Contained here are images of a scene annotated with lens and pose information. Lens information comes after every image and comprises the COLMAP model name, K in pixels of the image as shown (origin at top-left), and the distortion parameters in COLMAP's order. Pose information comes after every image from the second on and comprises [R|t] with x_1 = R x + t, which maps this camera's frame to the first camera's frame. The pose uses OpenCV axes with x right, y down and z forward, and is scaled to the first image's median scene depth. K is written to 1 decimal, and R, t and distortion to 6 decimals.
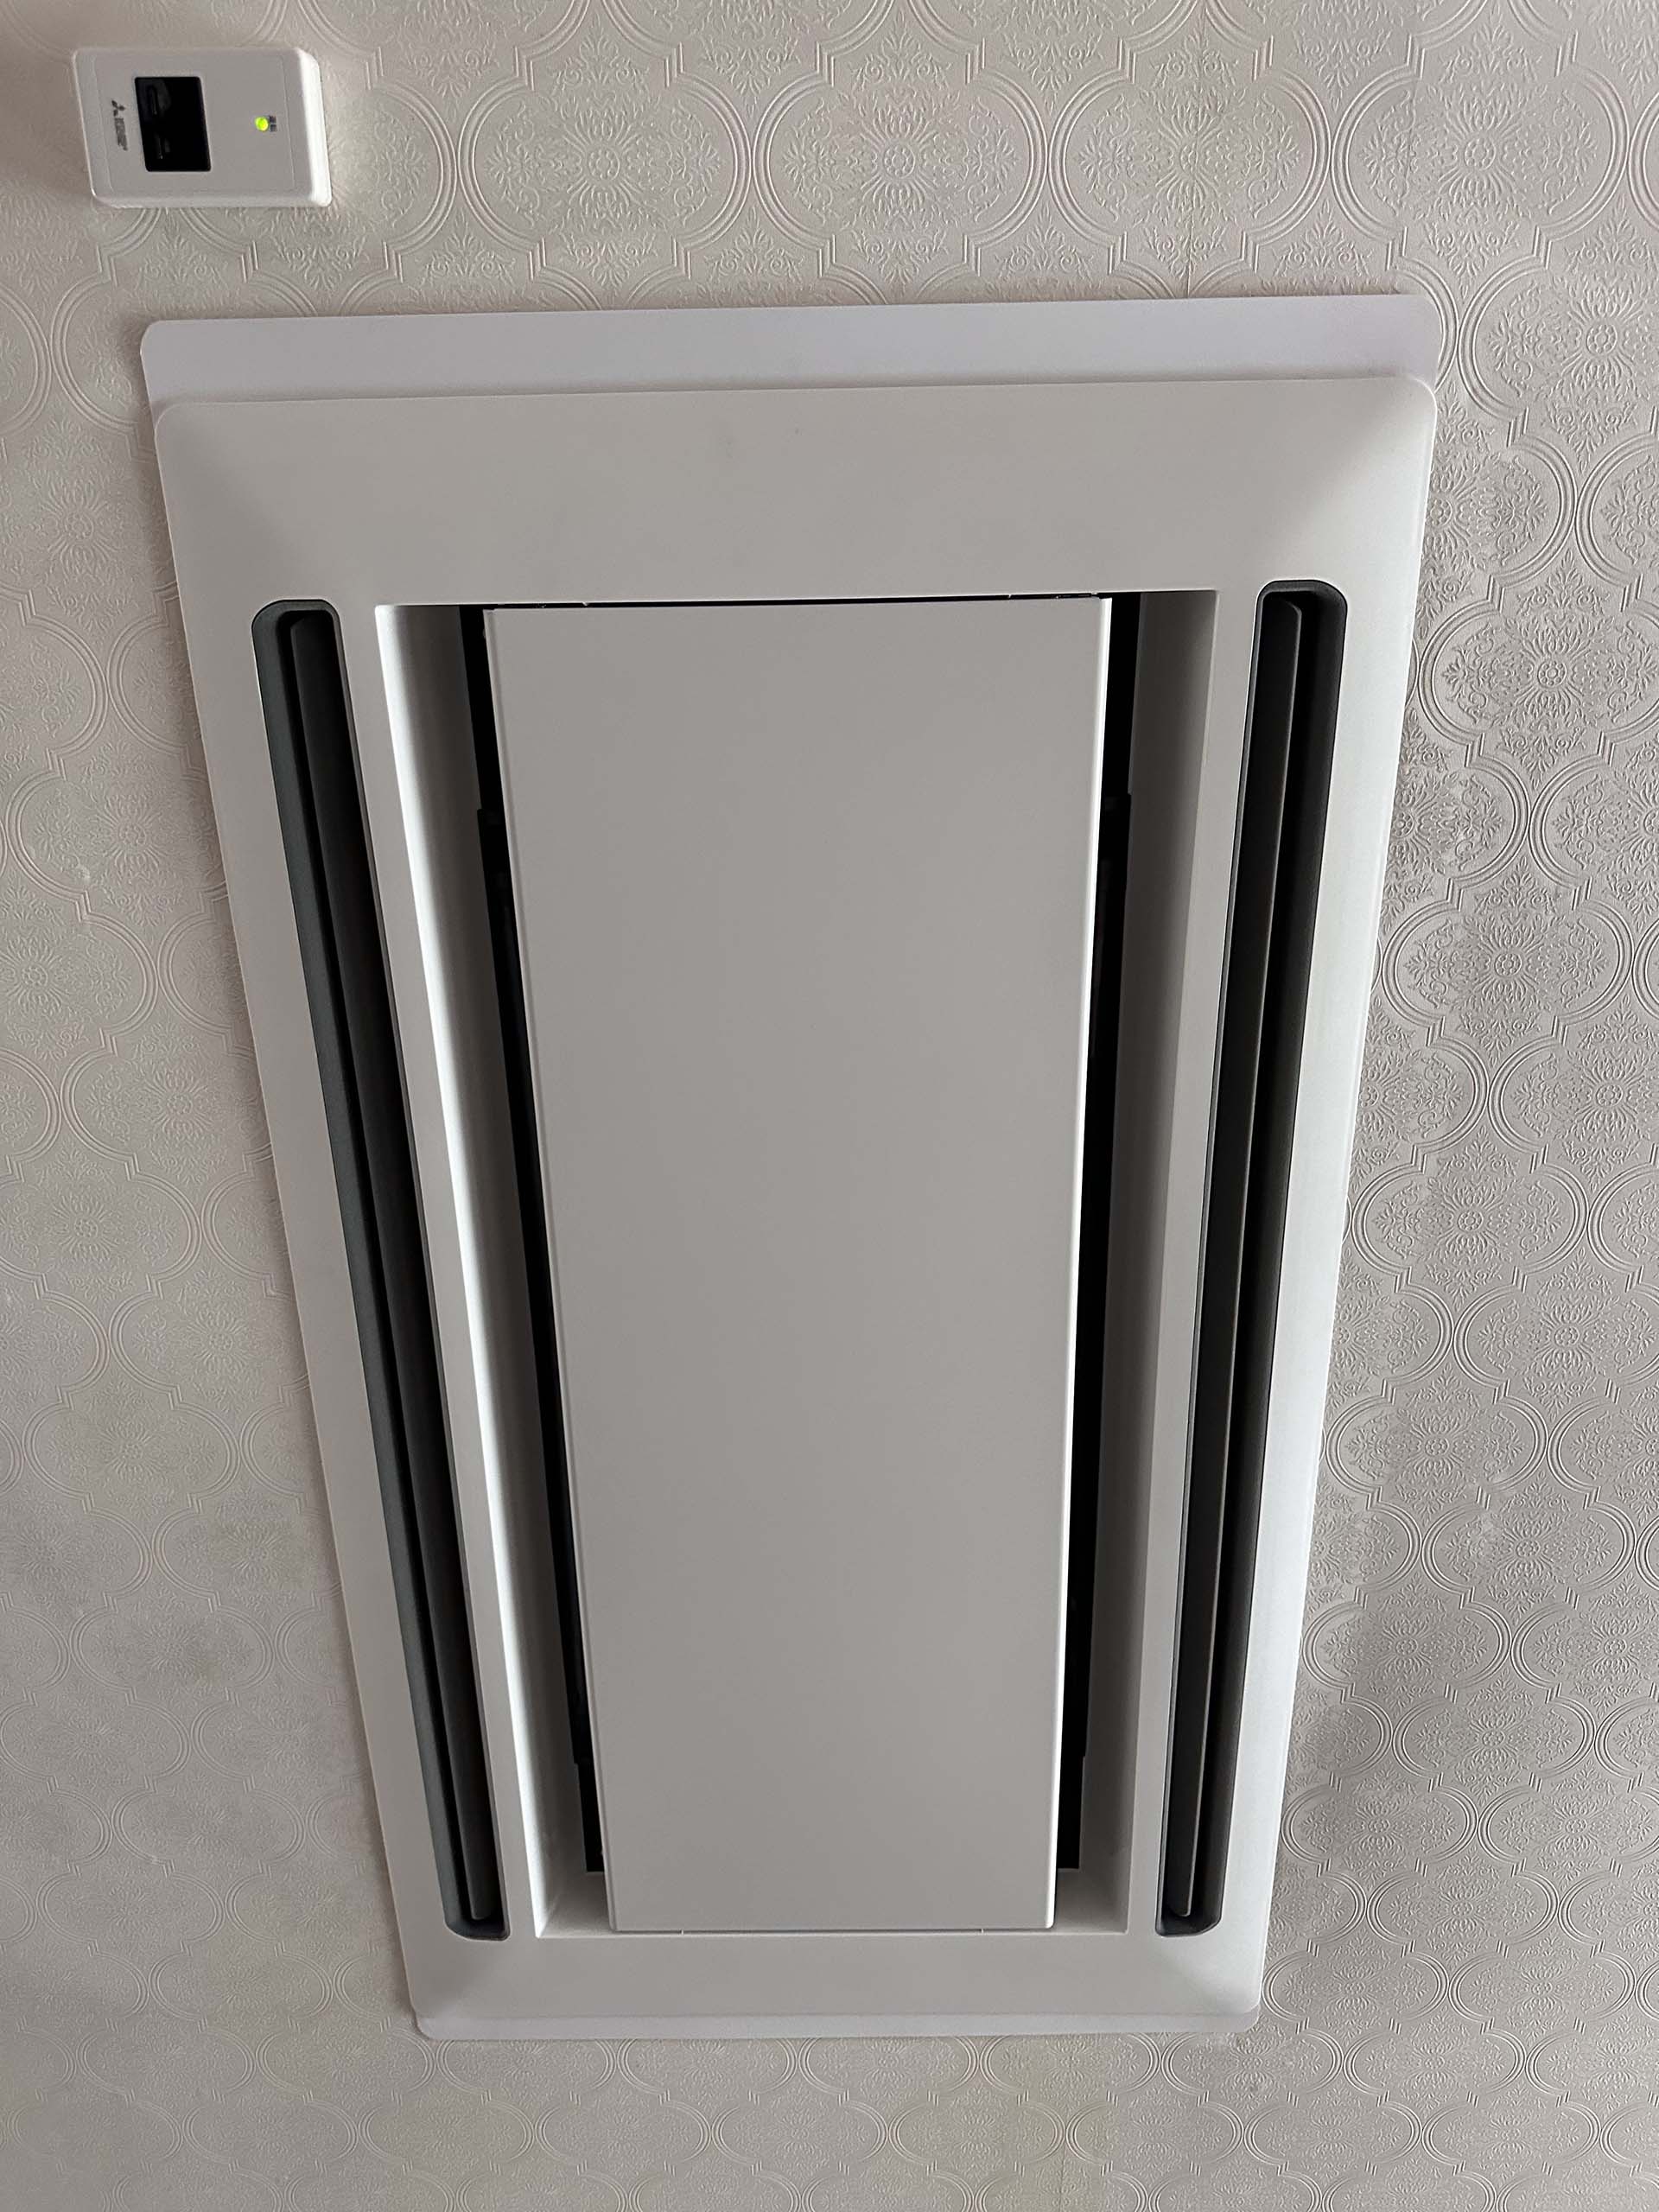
lens RADIAL K [[1570.0, 0, 814.5], [0, 1570.0, 1110.7], [0, 0, 1]] dist [0.003496, 0.002028]
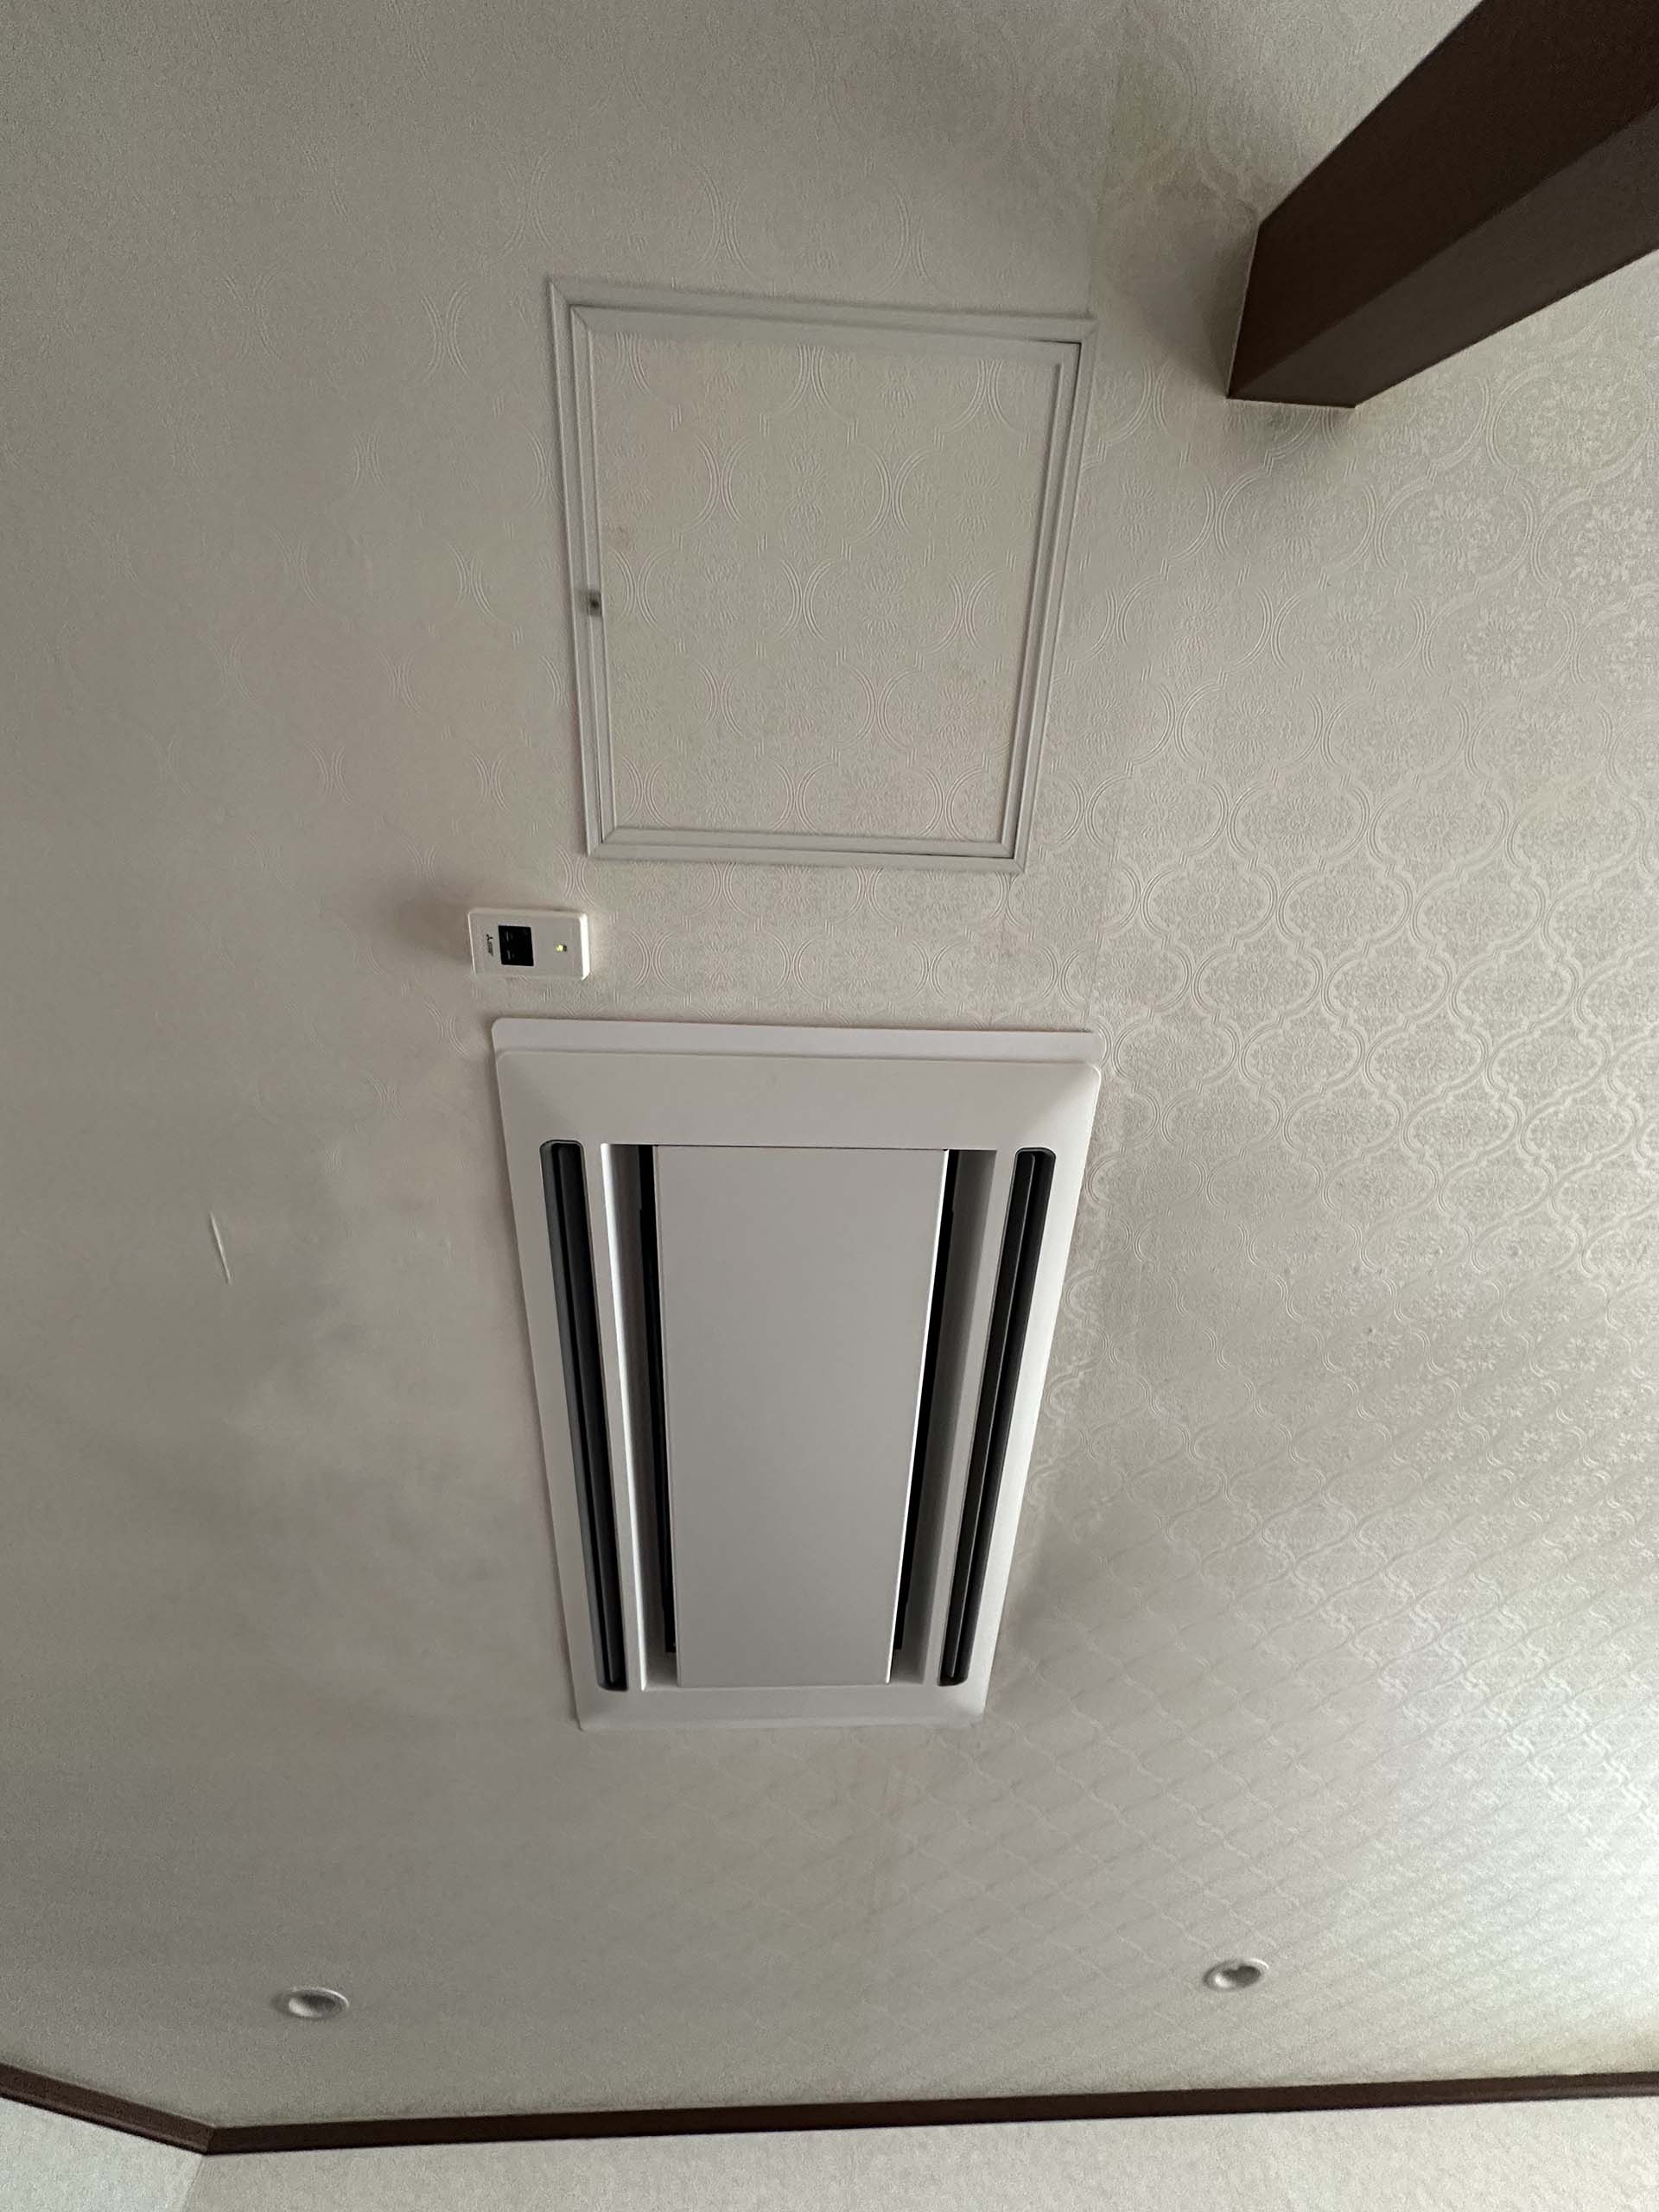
lens RADIAL K [[875.6, 0, 878.7], [0, 875.6, 1103.2], [0, 0, 1]] dist [0.000370, 0.000175]
pose [[0.994591, 0.059123, 0.085396, -0.011102], [-0.063609, 0.996681, 0.050795, -0.383185], [-0.082110, -0.055952, 0.995051, -0.159232]]
